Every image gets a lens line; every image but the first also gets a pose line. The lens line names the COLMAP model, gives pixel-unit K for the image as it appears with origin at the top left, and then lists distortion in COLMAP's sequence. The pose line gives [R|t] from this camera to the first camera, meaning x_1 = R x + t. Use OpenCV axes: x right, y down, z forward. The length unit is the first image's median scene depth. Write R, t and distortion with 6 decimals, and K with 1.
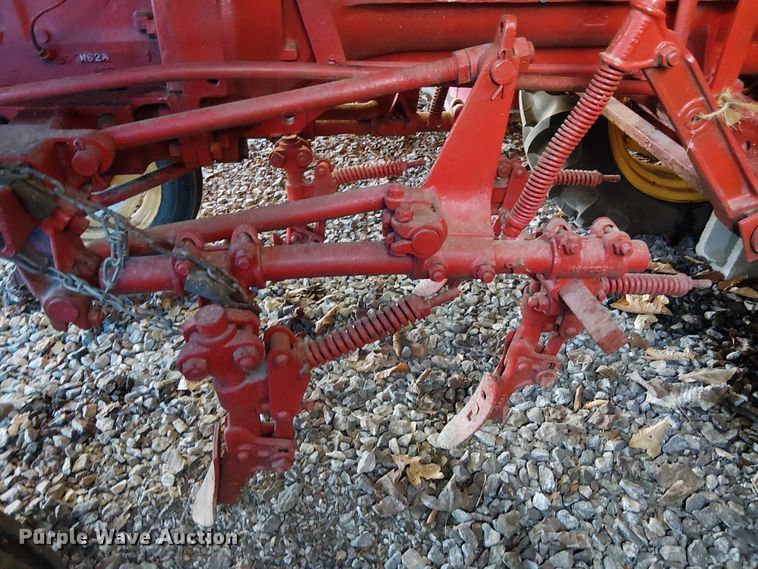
lens RADIAL K [[566.5, 0, 379.0], [0, 566.5, 284.5], [0, 0, 1]] dist [0.113336, -0.195300]
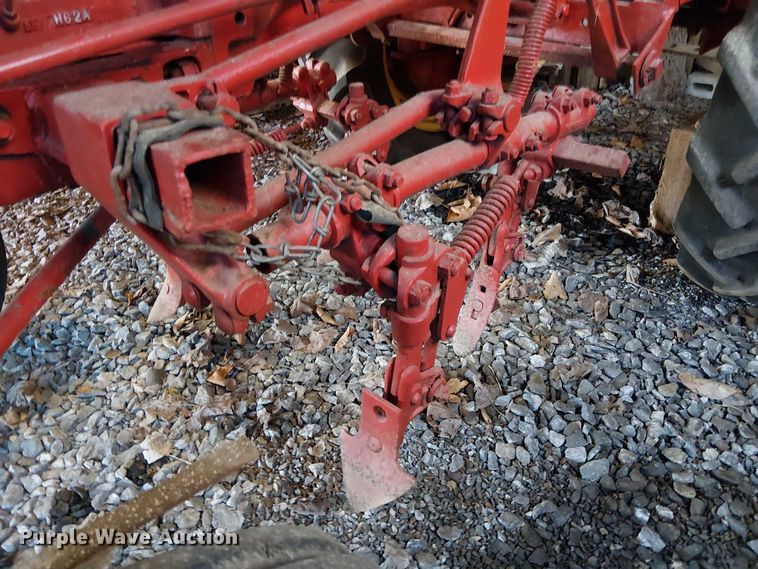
lens RADIAL K [[566.5, 0, 379.0], [0, 566.5, 284.5], [0, 0, 1]] dist [0.113336, -0.195300]
pose [[0.775825, -0.371104, 0.510272, -0.436344], [0.390842, 0.917553, 0.073063, 0.020622], [-0.495316, 0.142751, 0.856904, 0.123374]]
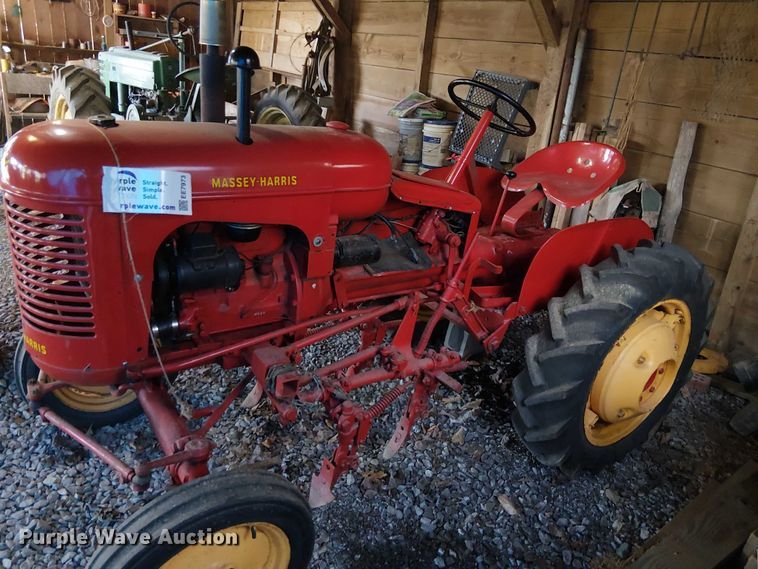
lens RADIAL K [[566.5, 0, 379.0], [0, 566.5, 284.5], [0, 0, 1]] dist [0.113336, -0.195300]
pose [[0.875830, -0.100774, 0.471982, -0.740635], [0.185055, 0.973331, -0.135578, -0.059080], [-0.445732, 0.206086, 0.871121, -0.855349]]
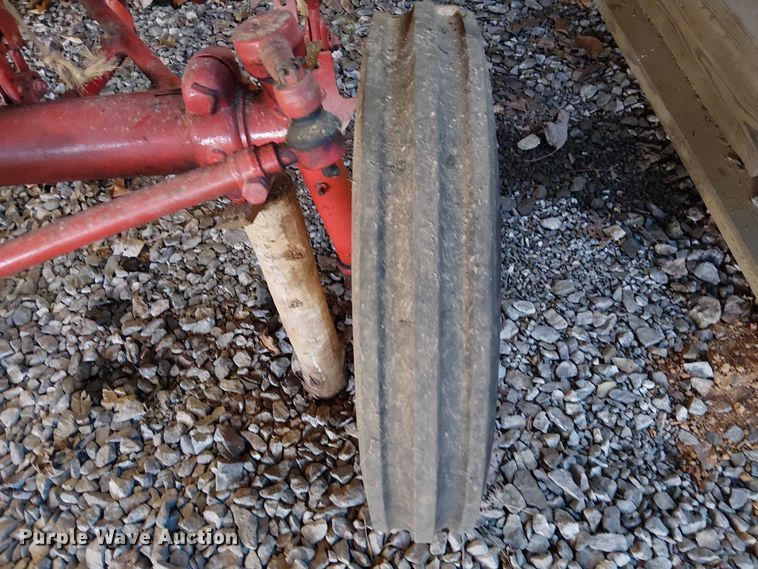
lens RADIAL K [[566.5, 0, 379.0], [0, 566.5, 284.5], [0, 0, 1]] dist [0.113336, -0.195300]
pose [[0.149483, -0.796291, 0.586153, -0.909382], [0.665323, 0.519538, 0.536121, -0.032623], [-0.731437, 0.309840, 0.607453, 0.171678]]
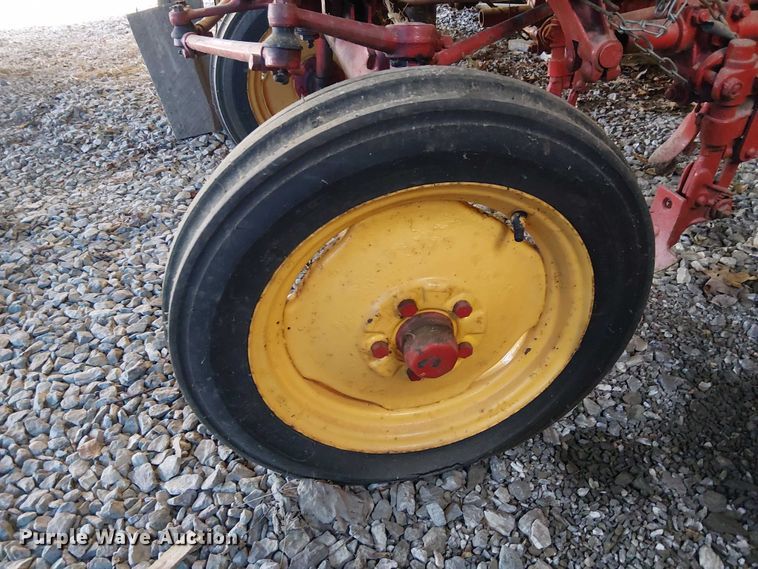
lens RADIAL K [[566.5, 0, 379.0], [0, 566.5, 284.5], [0, 0, 1]] dist [0.113336, -0.195300]
pose [[0.996847, -0.069713, 0.037908, -0.607785], [0.070941, 0.996964, -0.032090, 0.292686], [-0.035556, 0.034678, 0.998766, -0.109021]]
